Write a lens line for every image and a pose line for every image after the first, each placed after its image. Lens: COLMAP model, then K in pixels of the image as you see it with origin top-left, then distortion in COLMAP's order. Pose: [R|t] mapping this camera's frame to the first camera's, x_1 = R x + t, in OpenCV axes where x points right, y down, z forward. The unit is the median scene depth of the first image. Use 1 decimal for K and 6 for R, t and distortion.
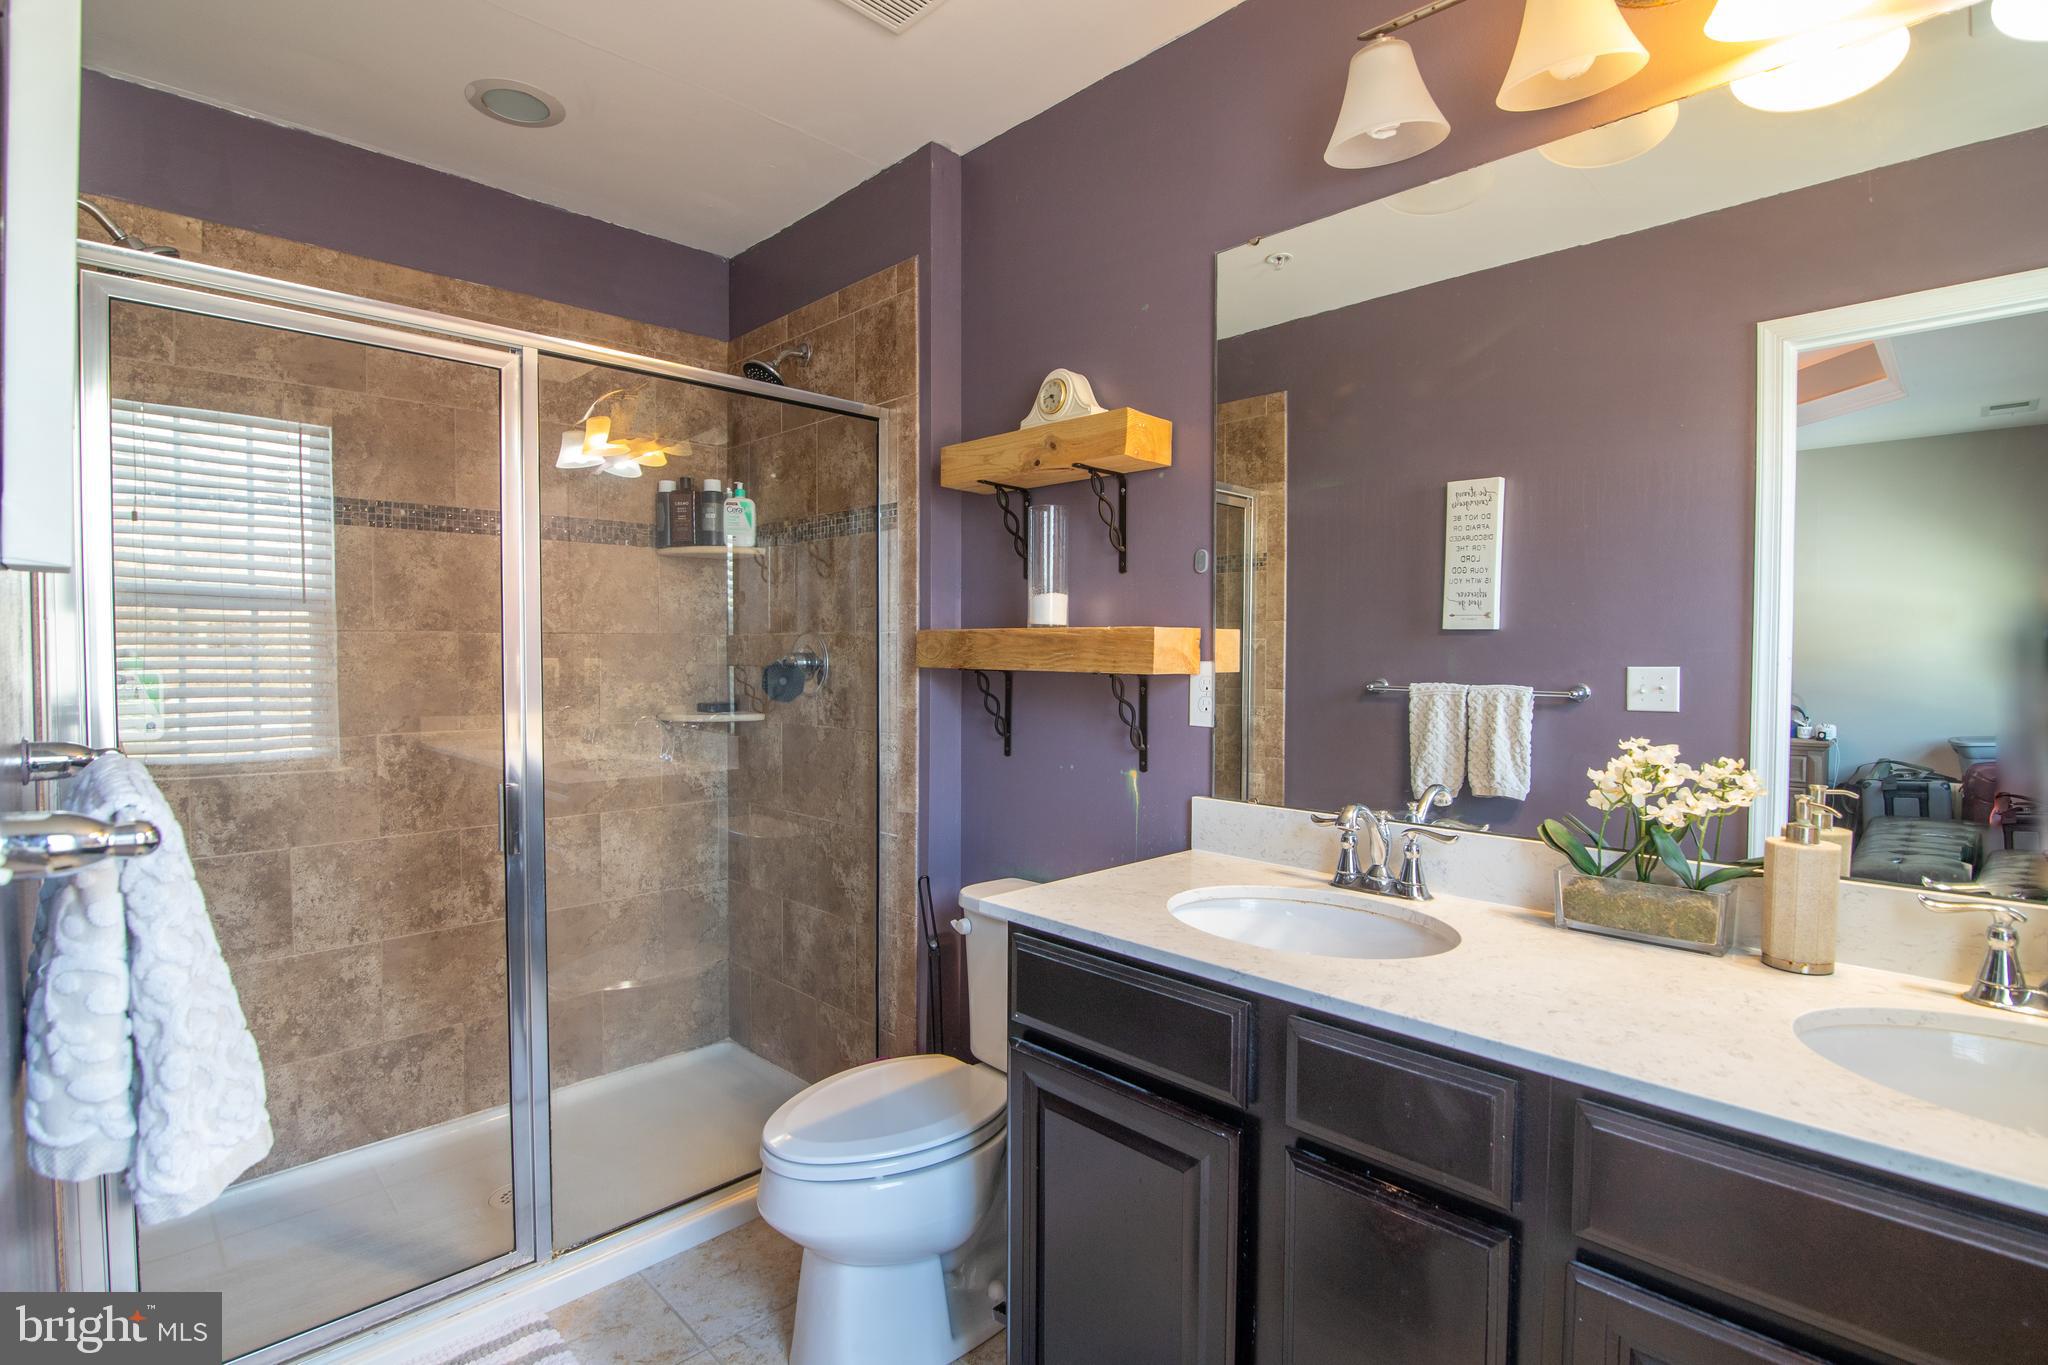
lens RADIAL K [[943.4, 0, 1027.1], [0, 943.4, 680.1], [0, 0, 1]] dist [-0.022627, 0.000430]
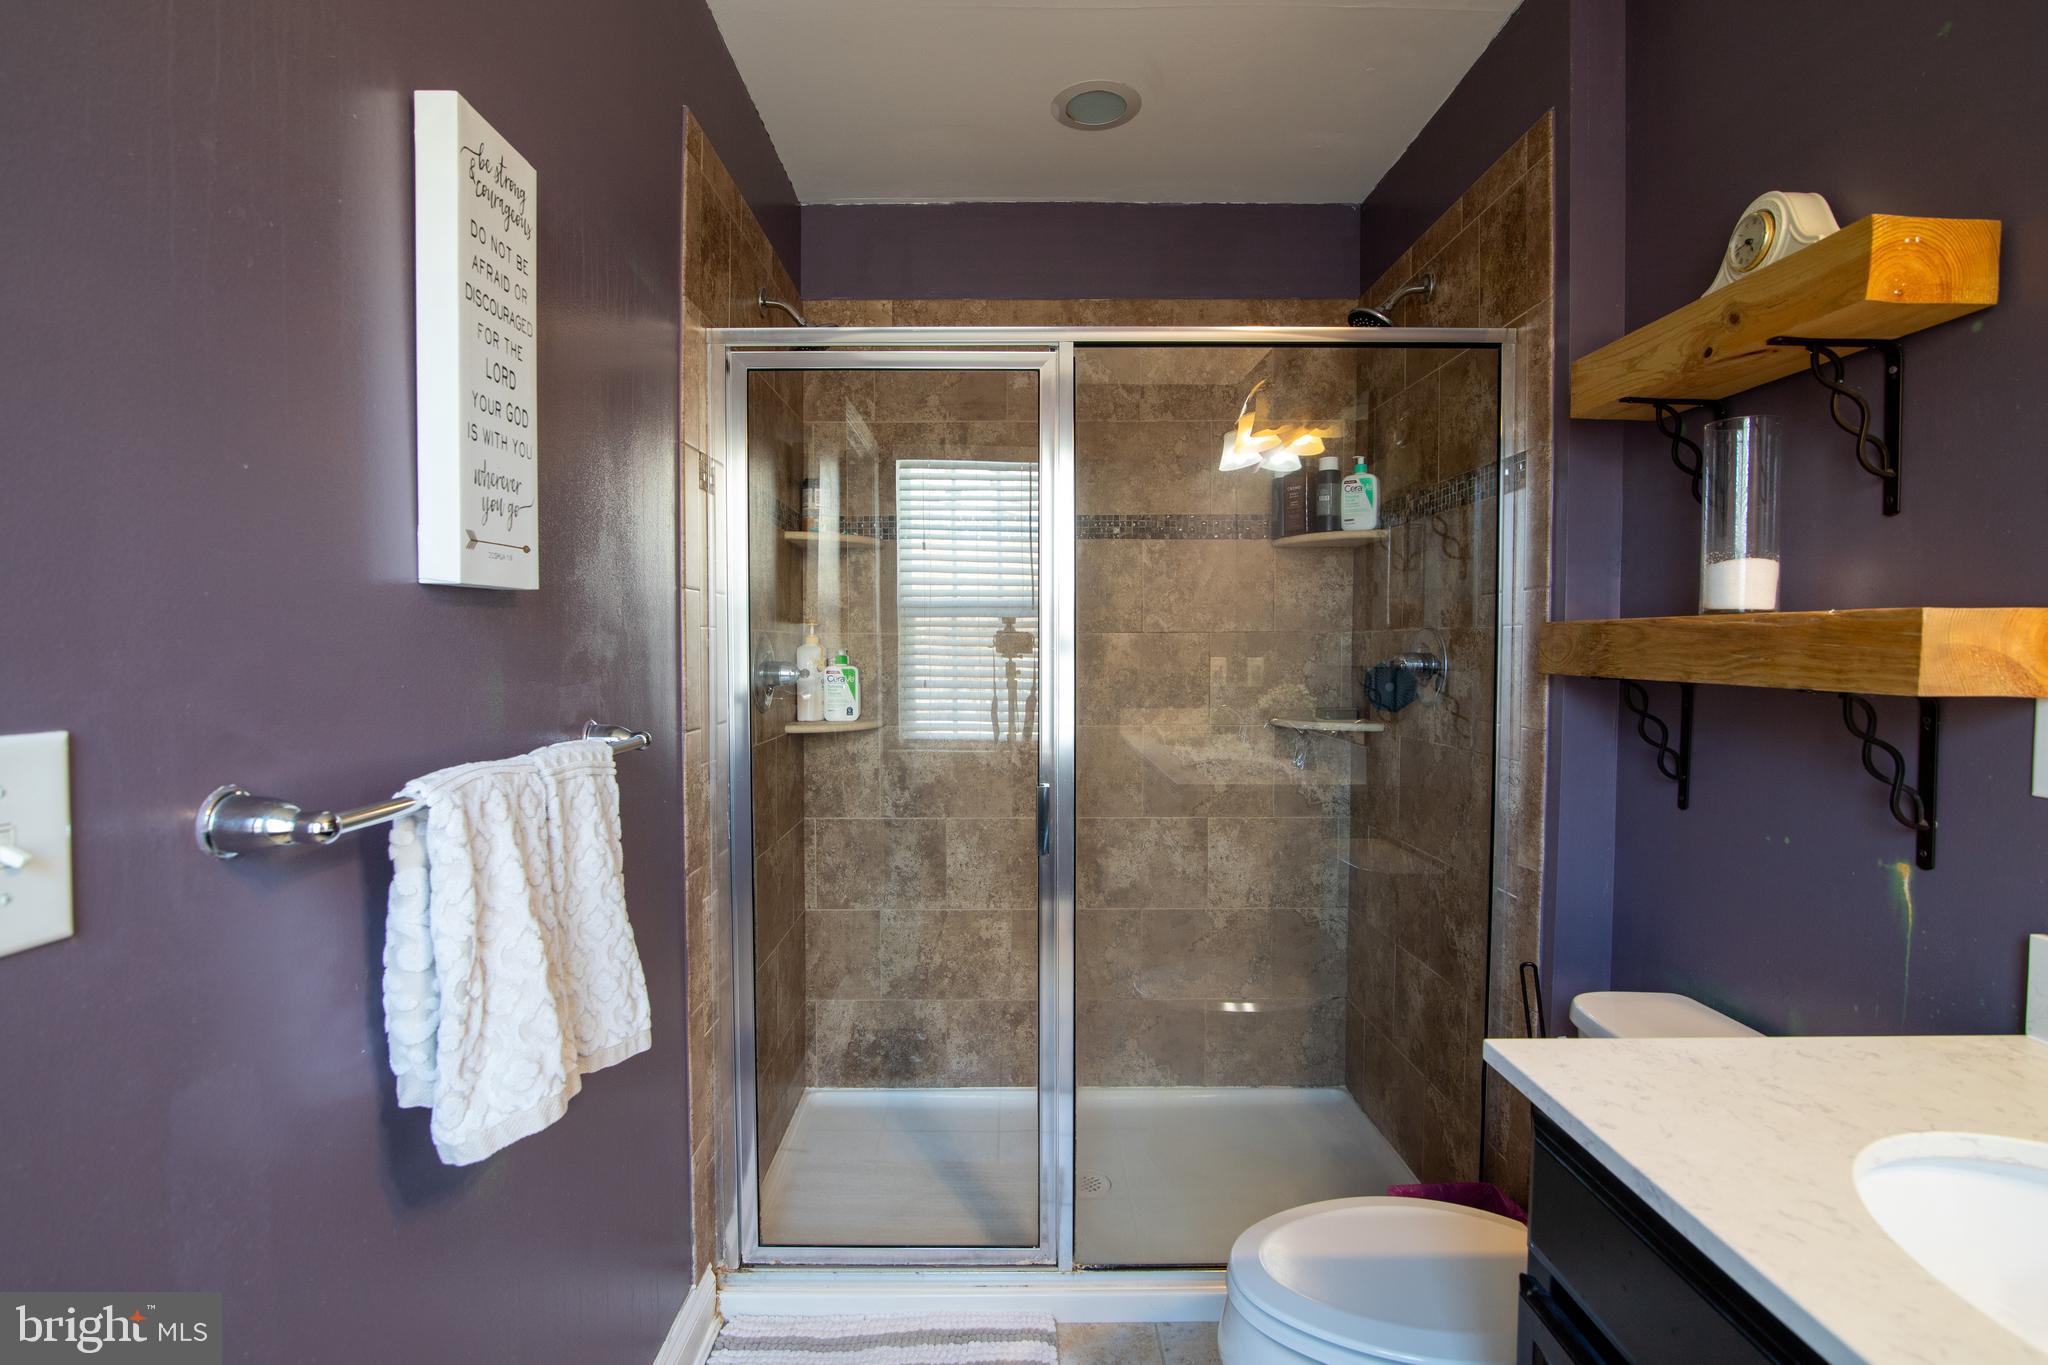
lens RADIAL K [[943.4, 0, 1027.1], [0, 943.4, 680.1], [0, 0, 1]] dist [-0.022627, 0.000430]
pose [[0.715867, 0.021616, -0.697902, 0.105257], [-0.019621, 0.999749, 0.010839, -0.008512], [0.697961, 0.005935, 0.716111, 0.206089]]
